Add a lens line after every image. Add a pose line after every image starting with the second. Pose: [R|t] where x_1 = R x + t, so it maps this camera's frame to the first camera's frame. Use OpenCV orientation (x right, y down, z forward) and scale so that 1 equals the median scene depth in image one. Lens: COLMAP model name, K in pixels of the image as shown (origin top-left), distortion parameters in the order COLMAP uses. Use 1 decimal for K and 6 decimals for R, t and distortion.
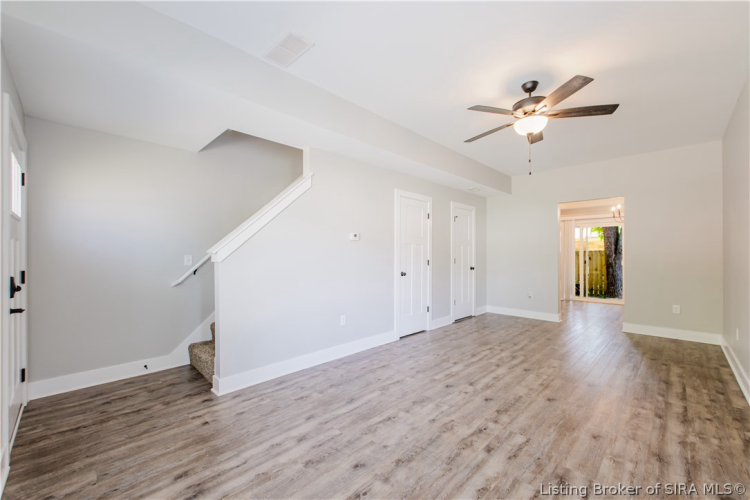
lens RADIAL K [[303.6, 0, 372.4], [0, 303.6, 251.1], [0, 0, 1]] dist [-0.002042, -0.000557]
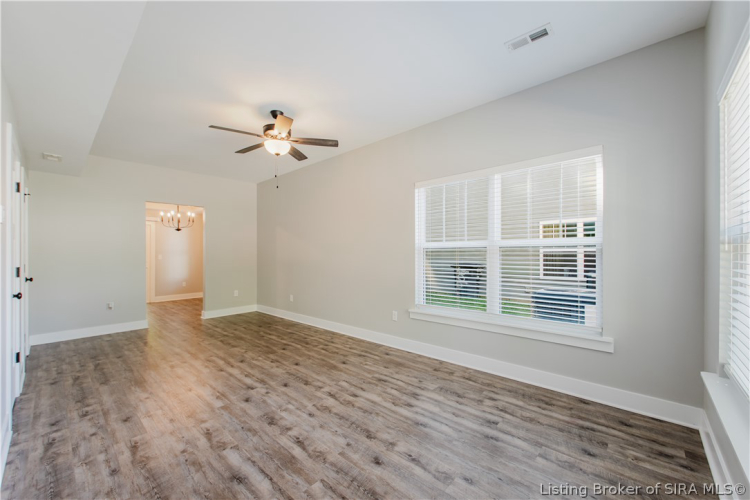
lens RADIAL K [[293.7, 0, 373.4], [0, 293.7, 252.9], [0, 0, 1]] dist [-0.006849, 0.000053]
pose [[-0.044693, 0.000562, 0.999001, -0.698171], [0.002303, 0.999997, -0.000460, 0.006207], [-0.998998, 0.002280, -0.044694, 0.718149]]
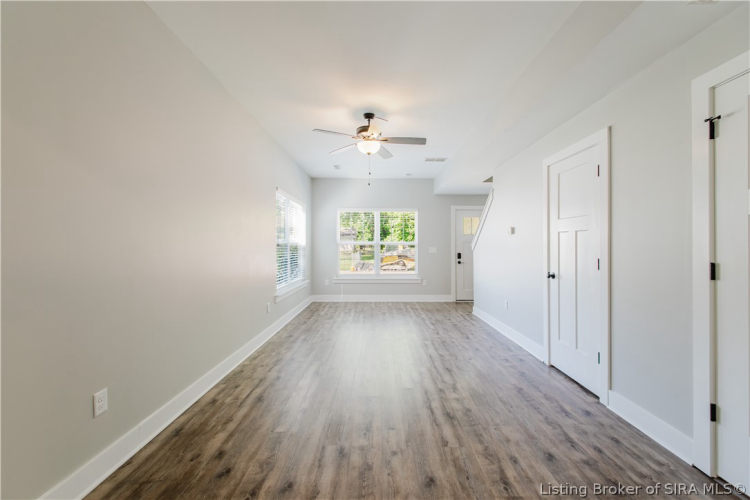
lens RADIAL K [[303.6, 0, 374.3], [0, 303.6, 248.3], [0, 0, 1]] dist [-0.002042, -0.000557]
pose [[-0.714381, 0.001416, -0.699756, 1.510043], [0.002880, 0.999995, -0.000916, 0.015732], [0.699751, -0.002669, -0.714381, 2.071825]]
